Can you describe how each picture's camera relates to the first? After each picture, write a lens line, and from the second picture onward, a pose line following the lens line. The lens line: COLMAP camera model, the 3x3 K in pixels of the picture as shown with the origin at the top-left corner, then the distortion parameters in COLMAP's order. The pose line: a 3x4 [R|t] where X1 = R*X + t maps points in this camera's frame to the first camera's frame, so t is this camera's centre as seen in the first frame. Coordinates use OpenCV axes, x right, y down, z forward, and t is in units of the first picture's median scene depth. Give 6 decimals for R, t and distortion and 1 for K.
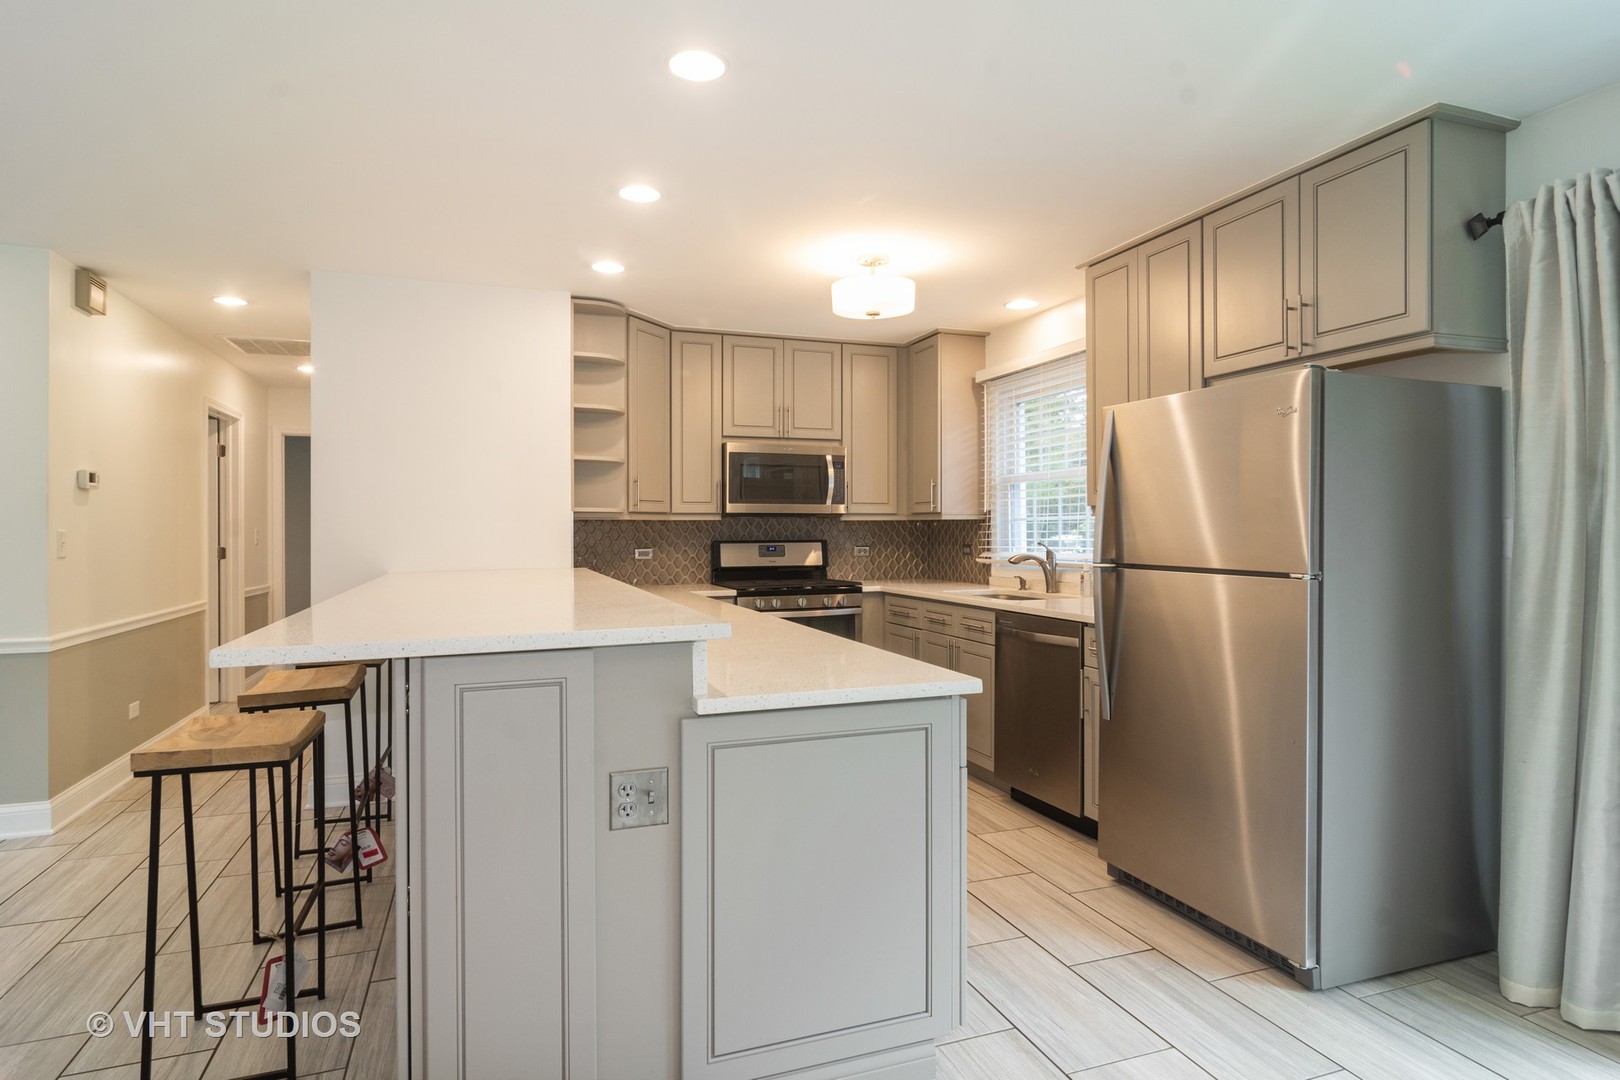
lens RADIAL K [[875.0, 0, 809.4], [0, 875.0, 531.6], [0, 0, 1]] dist [0.002024, 0.000034]
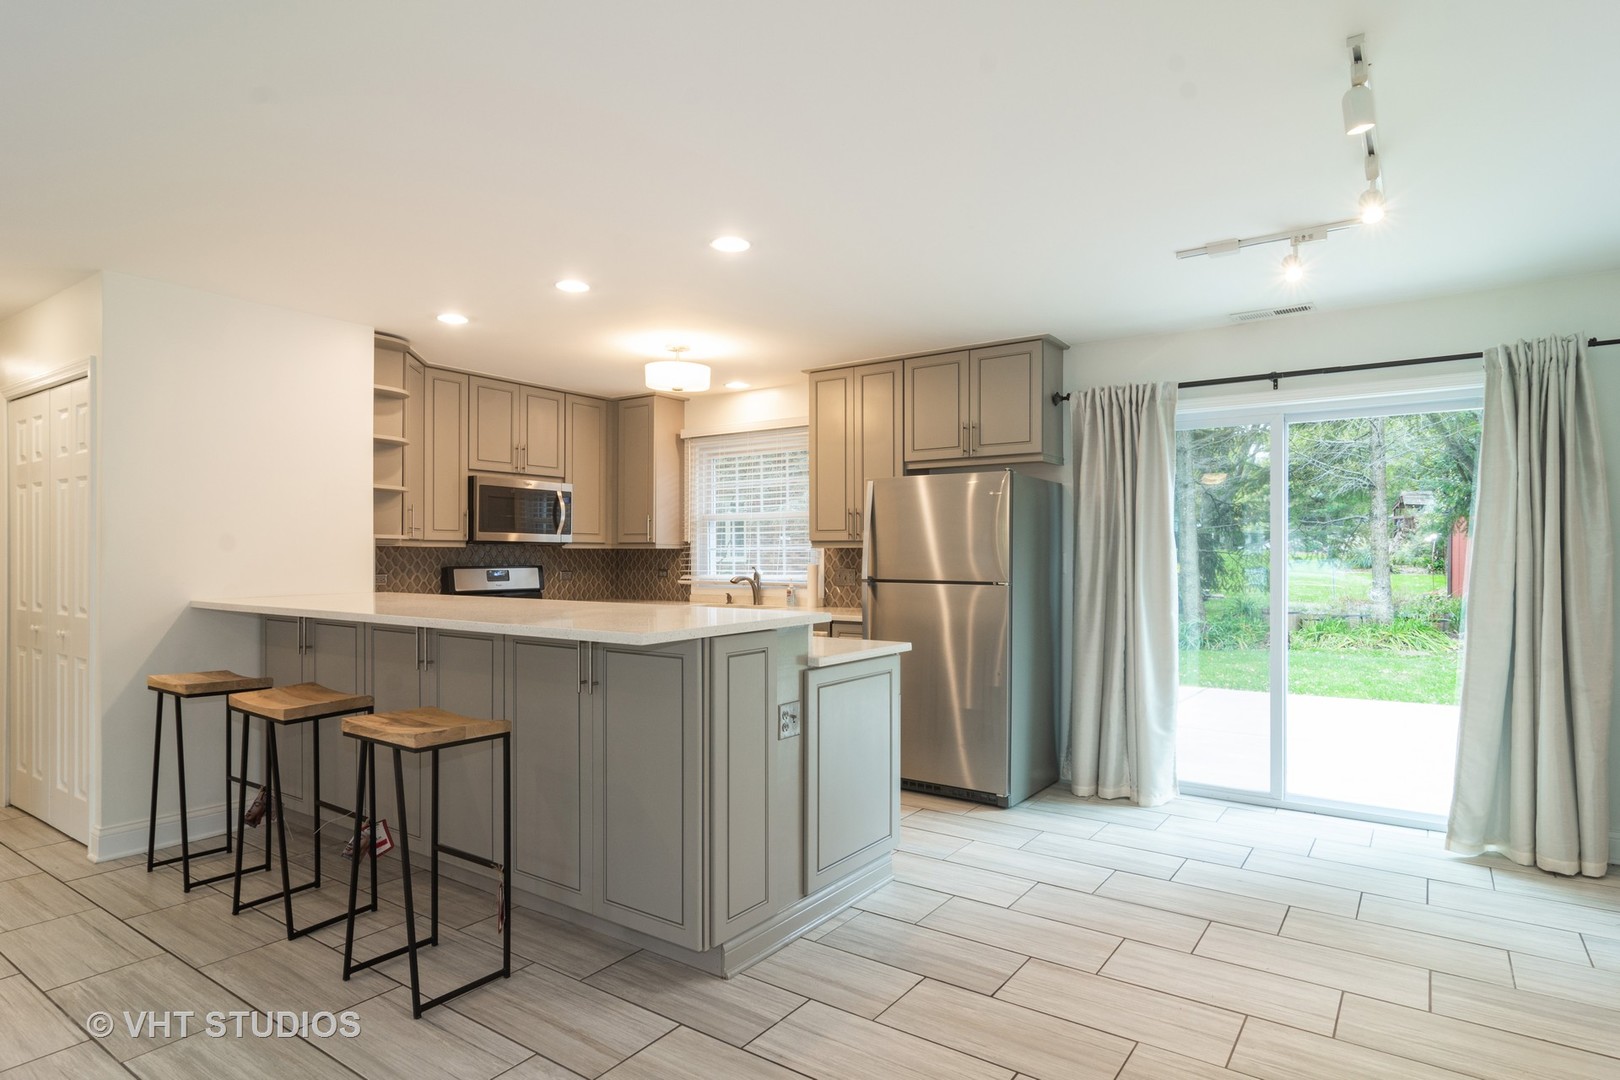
lens RADIAL K [[880.7, 0, 808.0], [0, 880.7, 556.7], [0, 0, 1]] dist [-0.001231, 0.000274]
pose [[0.822699, 0.003991, 0.568463, -0.372549], [-0.002633, 0.999991, -0.003209, 0.000940], [-0.568470, 0.001143, 0.822703, -0.128850]]
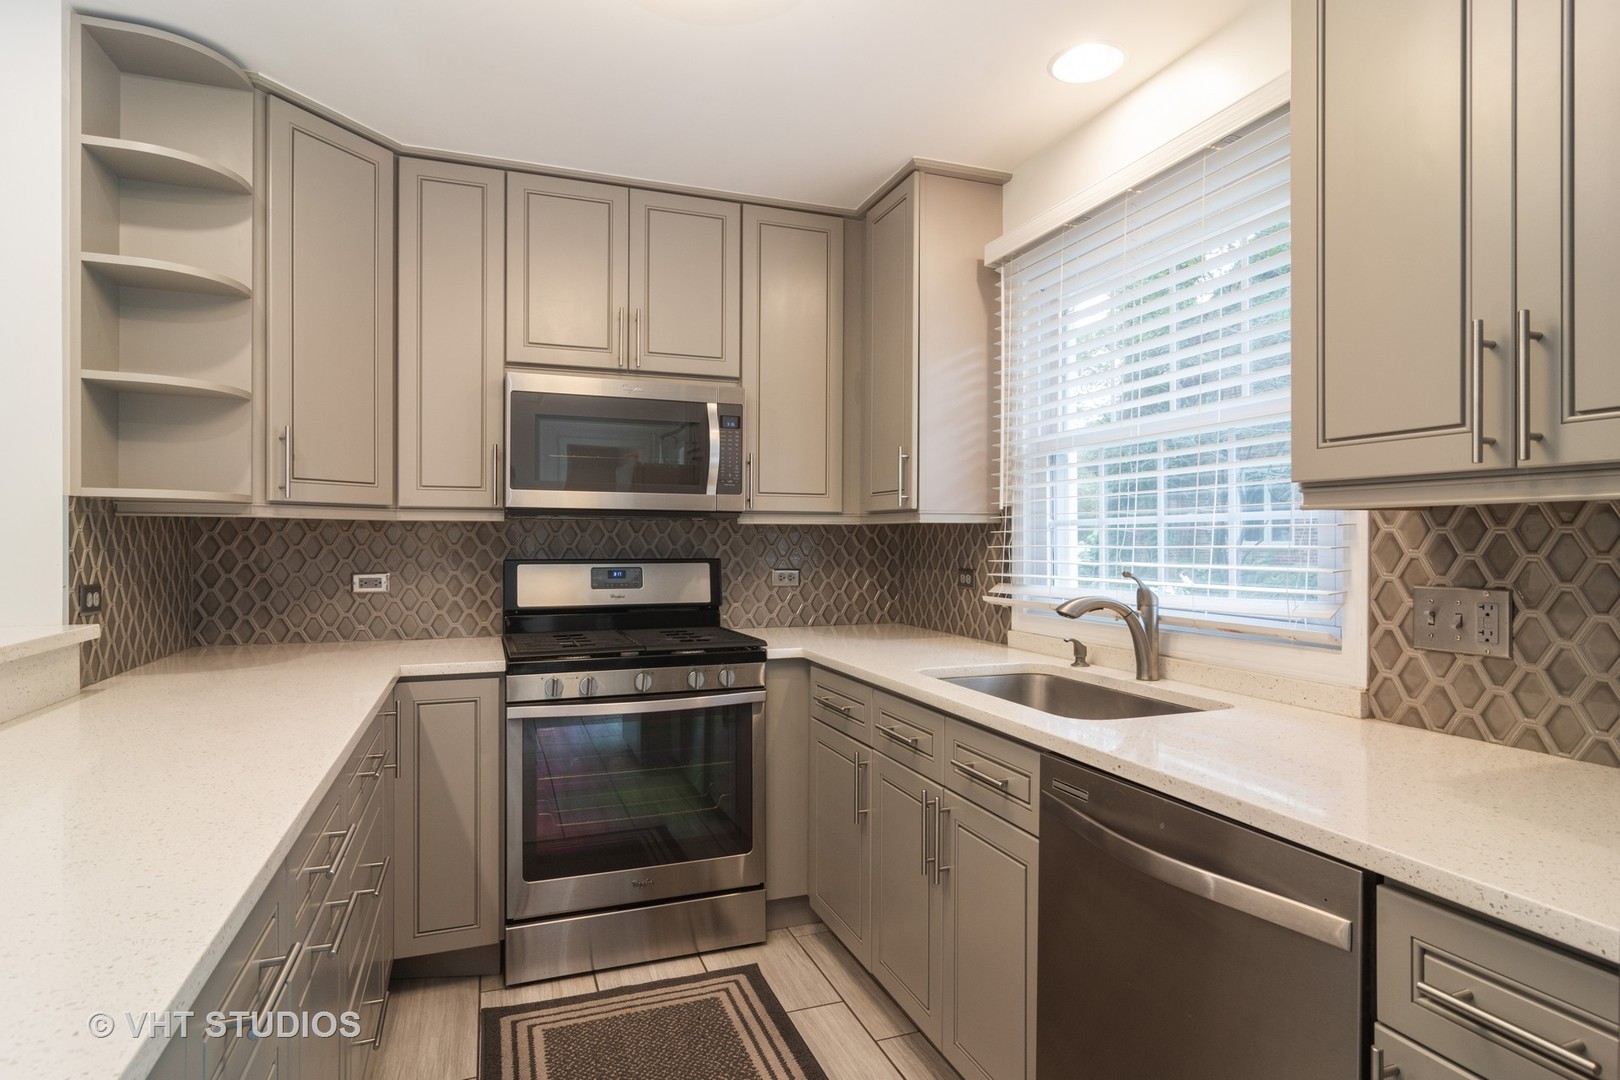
lens RADIAL K [[874.2, 0, 810.0], [0, 874.2, 540.0], [0, 0, 1]] dist [-0.000451, 0.000488]
pose [[0.999970, 0.005920, 0.004952, 0.082976], [-0.005912, 0.999981, -0.001645, -0.002063], [-0.004962, 0.001615, 0.999986, 0.473191]]
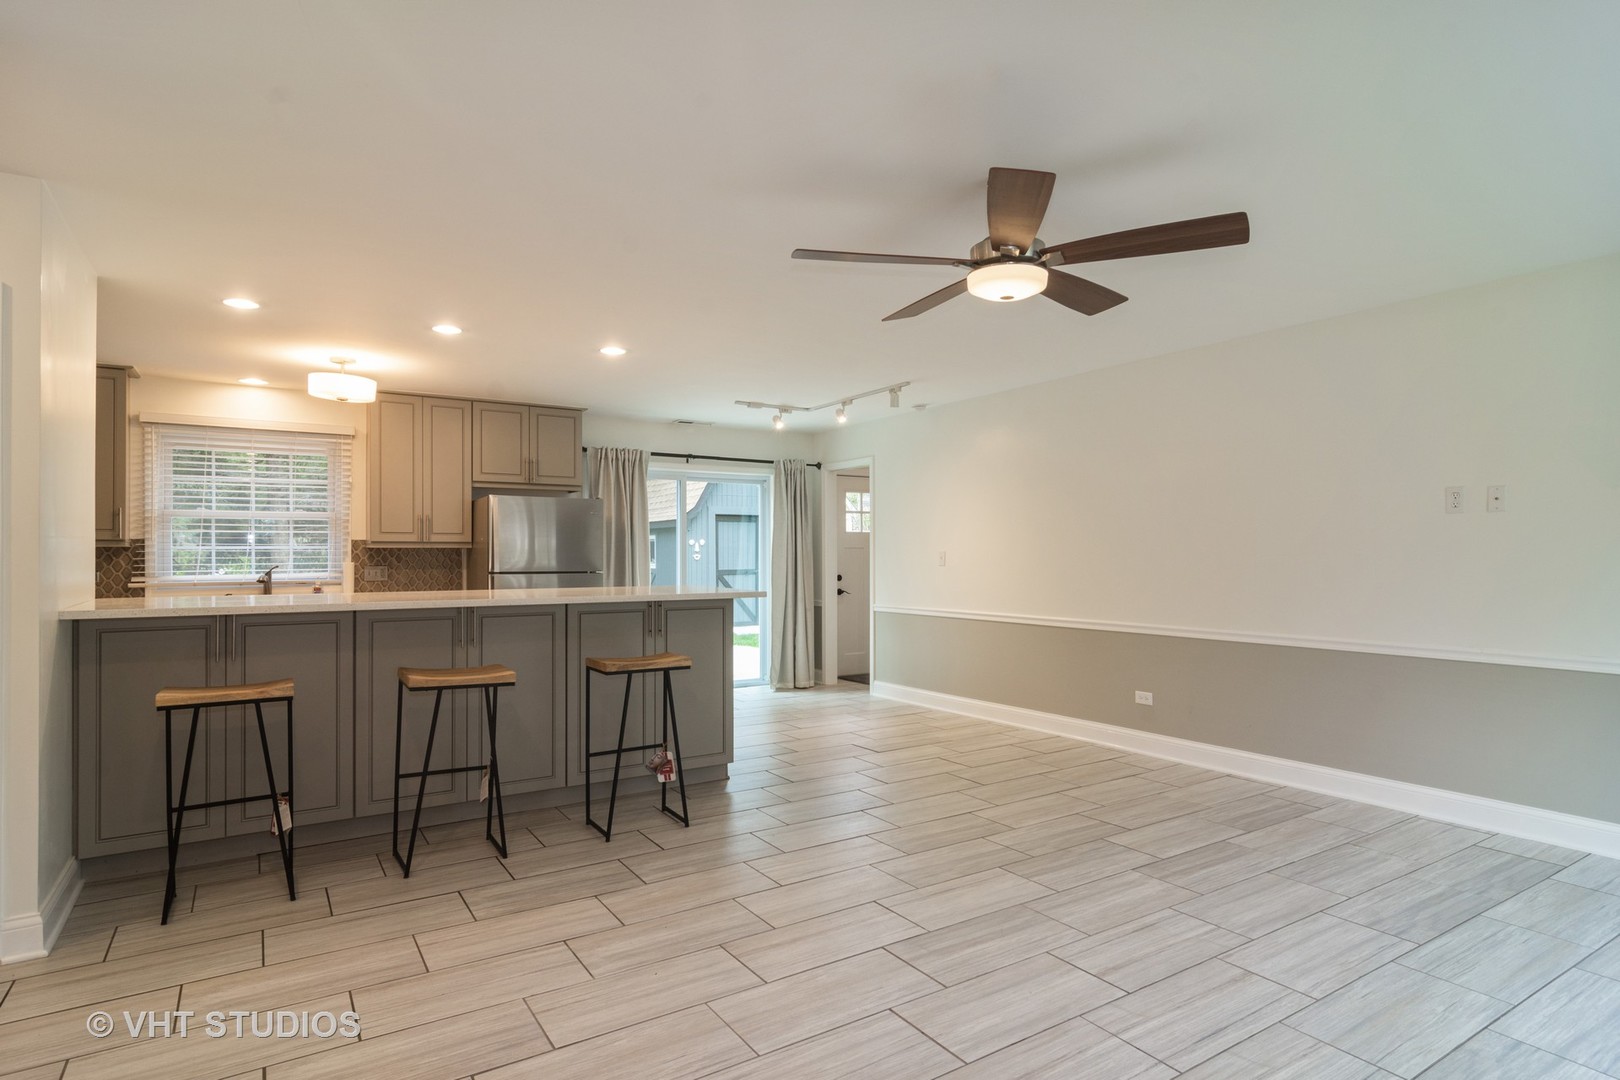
lens RADIAL K [[867.9, 0, 811.2], [0, 867.9, 552.2], [0, 0, 1]] dist [-0.001140, -0.000037]
pose [[-0.217047, 0.008628, 0.976123, -1.048814], [0.006252, 0.999953, -0.007448, 0.005861], [-0.976141, 0.004487, -0.217091, 0.424154]]
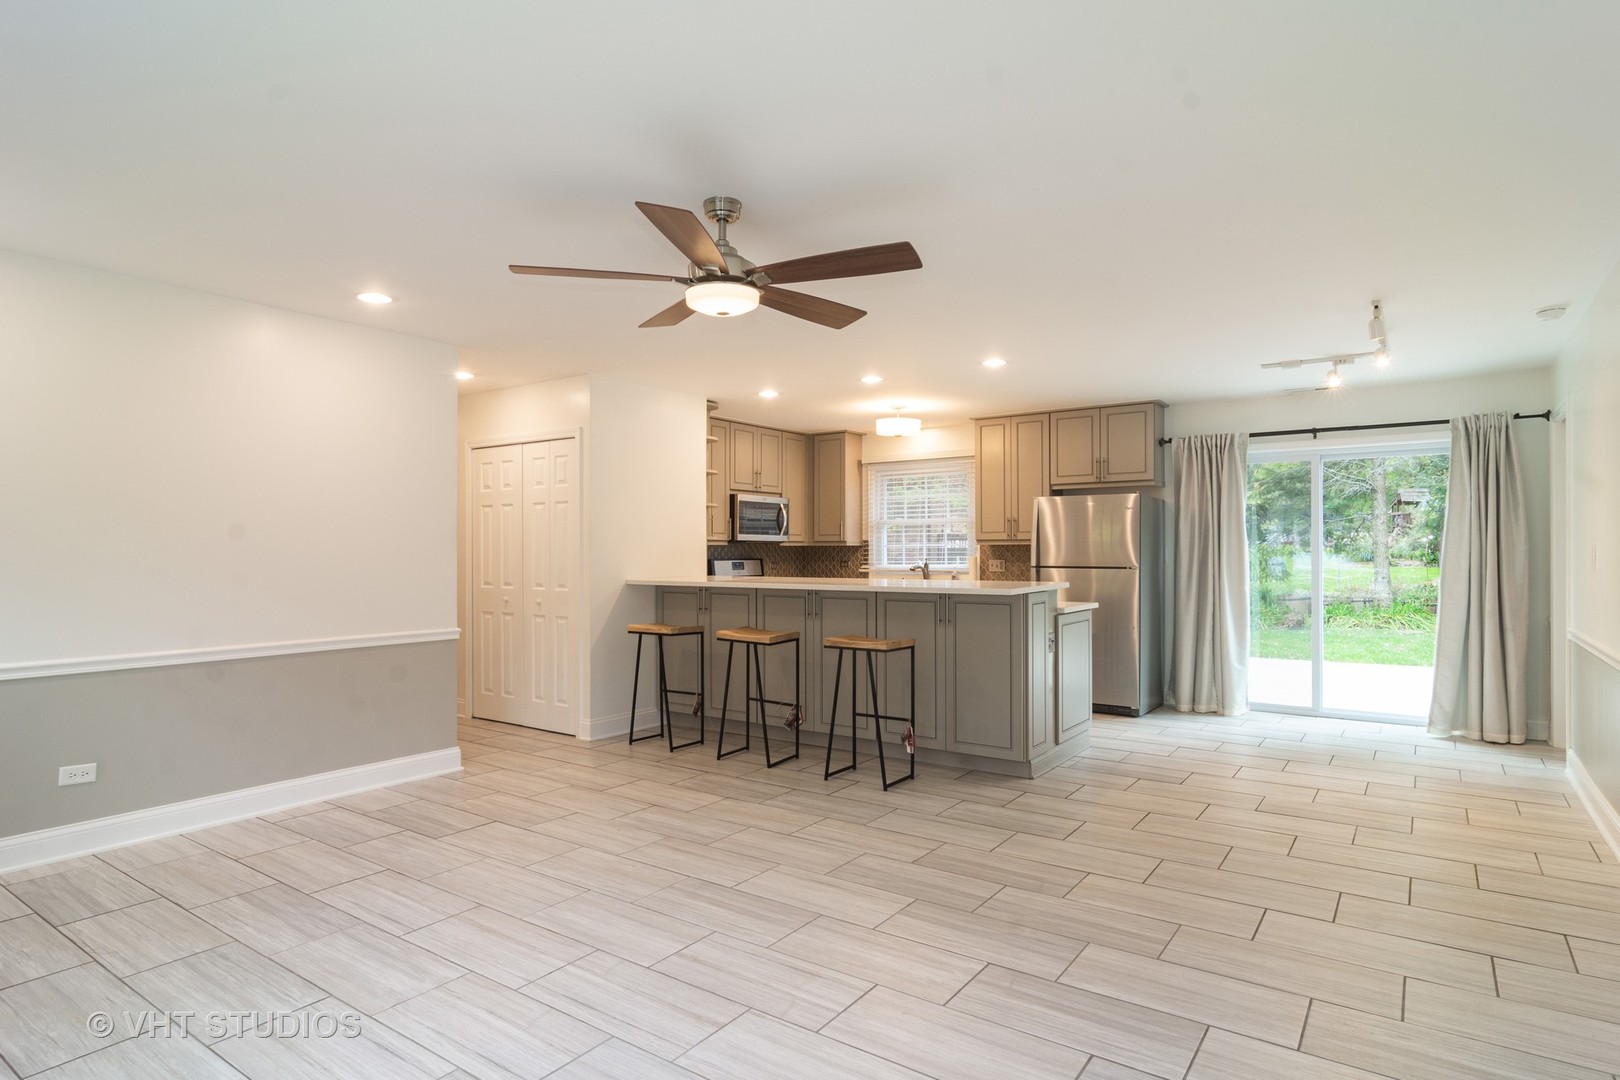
lens RADIAL K [[867.9, 0, 811.2], [0, 867.9, 552.2], [0, 0, 1]] dist [-0.001140, -0.000037]
pose [[0.824229, 0.001614, 0.566254, -0.831480], [0.000847, 0.999991, -0.004082, 0.005464], [-0.566256, 0.003844, 0.824221, -0.309109]]
